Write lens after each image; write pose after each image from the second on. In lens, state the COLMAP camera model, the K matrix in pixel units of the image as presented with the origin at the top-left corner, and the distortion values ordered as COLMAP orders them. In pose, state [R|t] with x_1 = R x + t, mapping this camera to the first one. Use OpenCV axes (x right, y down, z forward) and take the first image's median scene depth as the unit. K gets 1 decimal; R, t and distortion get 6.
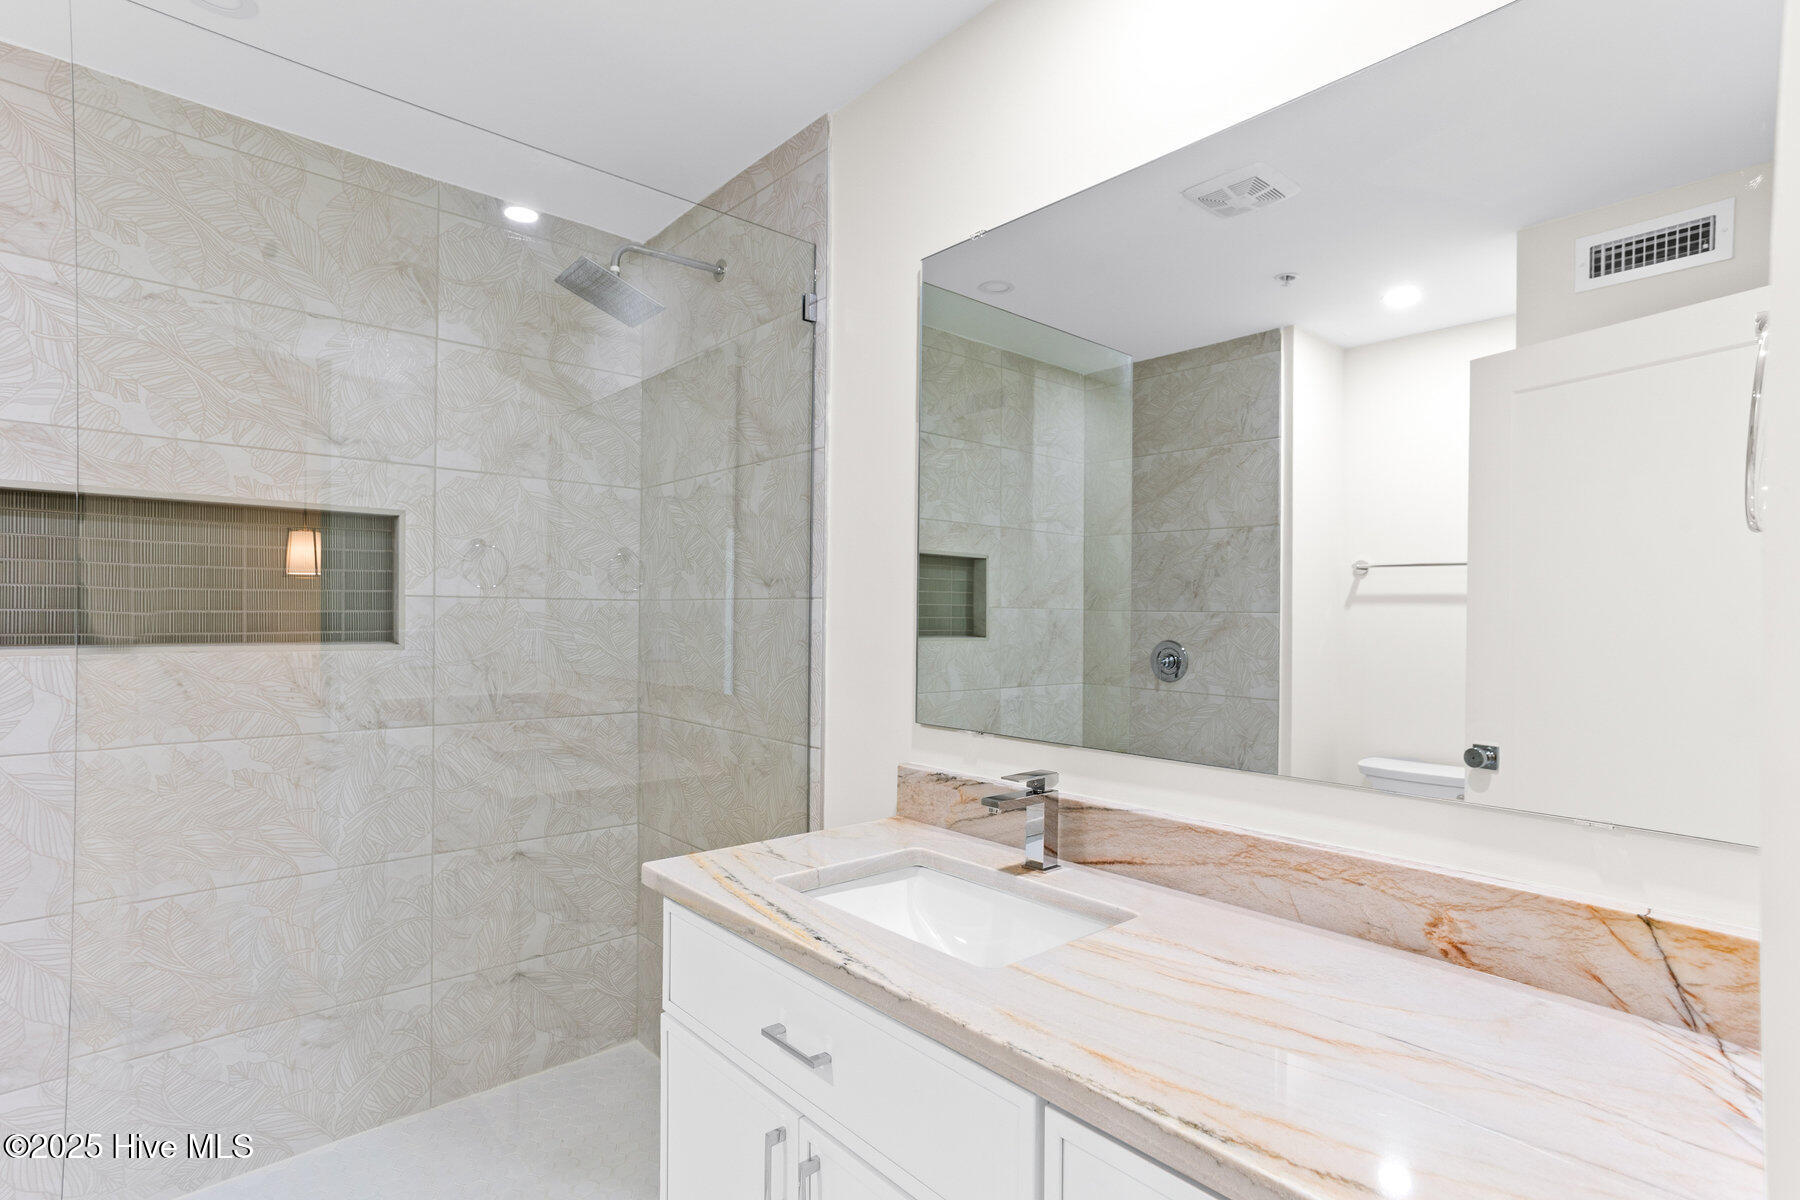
lens RADIAL K [[885.4, 0, 896.4], [0, 885.4, 605.0], [0, 0, 1]] dist [-0.003175, 0.000938]
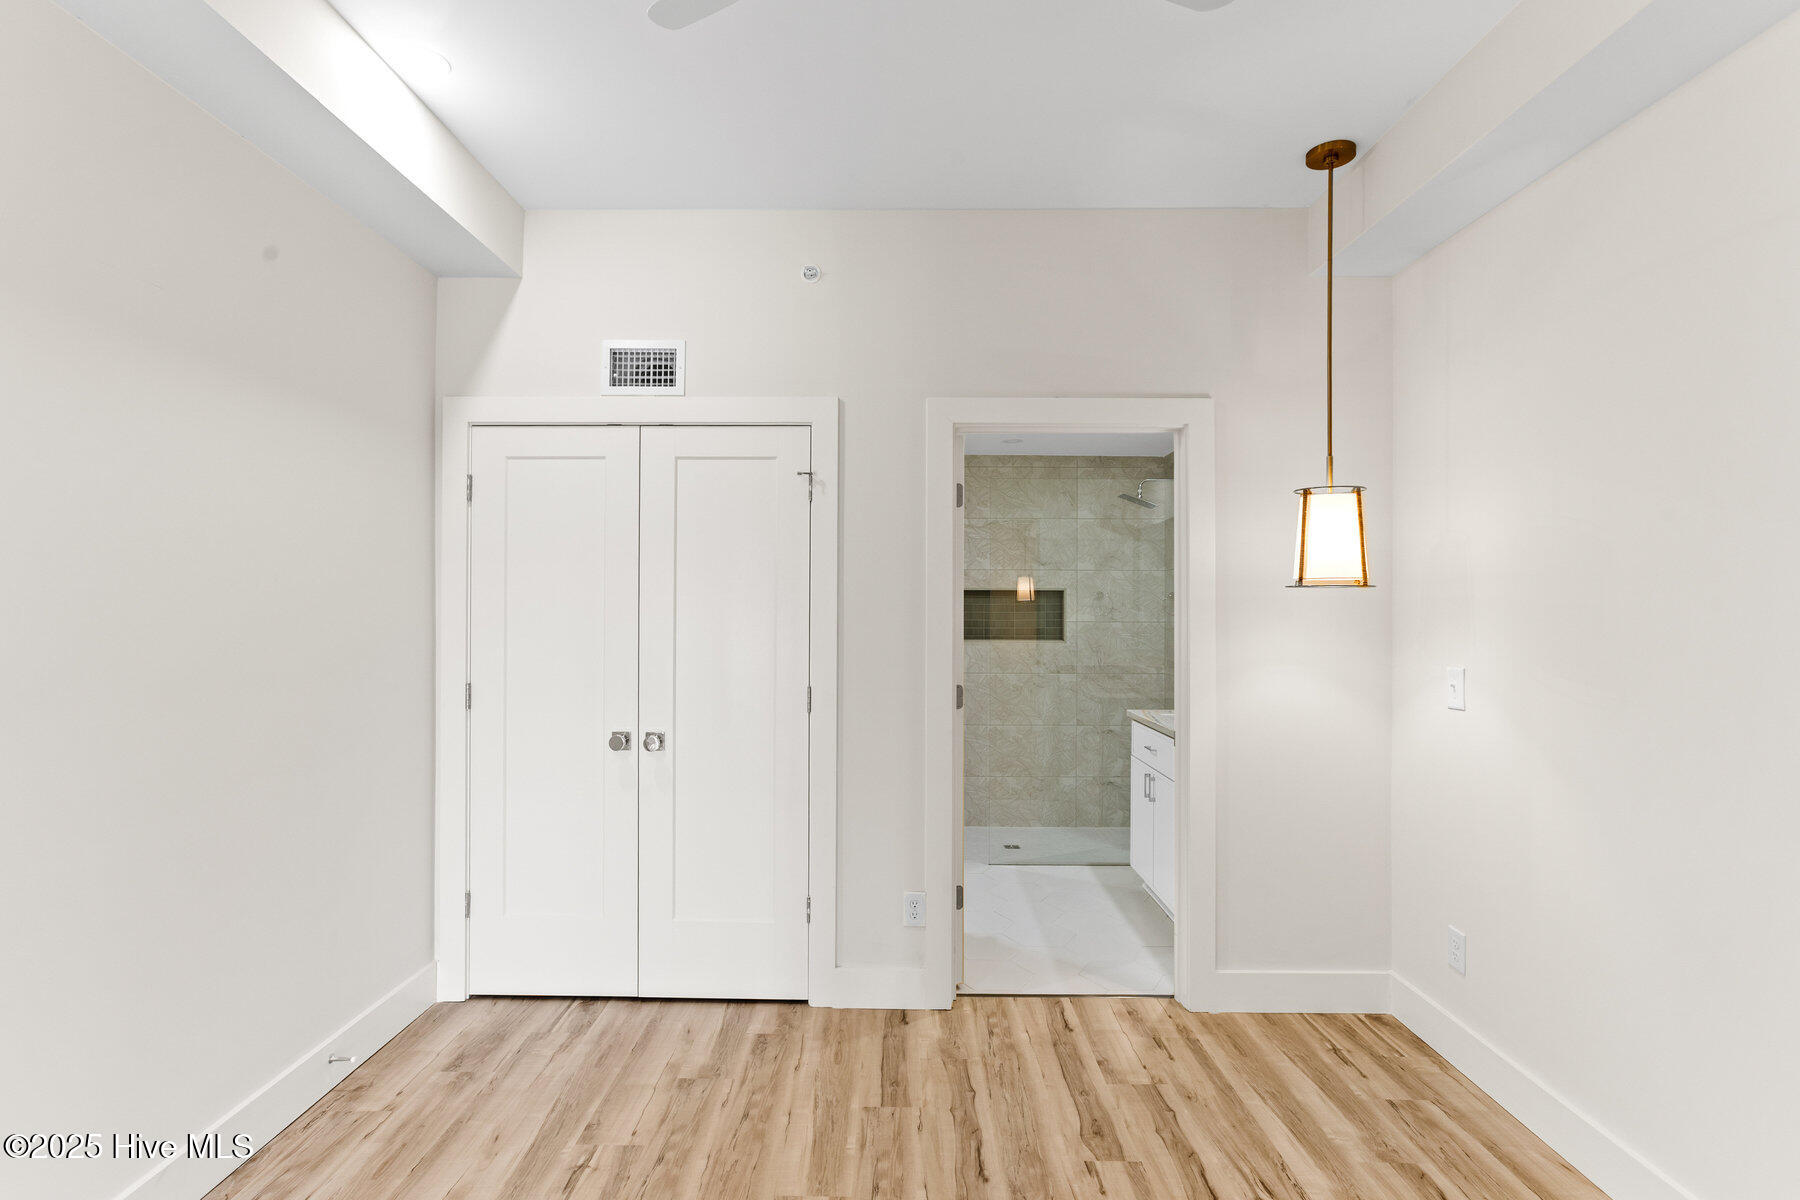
lens RADIAL K [[885.4, 0, 897.4], [0, 885.4, 603.6], [0, 0, 1]] dist [-0.003175, 0.000938]
pose [[0.759954, -0.001976, -0.649974, 0.723356], [0.003467, 0.999993, 0.001014, -0.066824], [0.649968, -0.003024, 0.759956, -1.238327]]
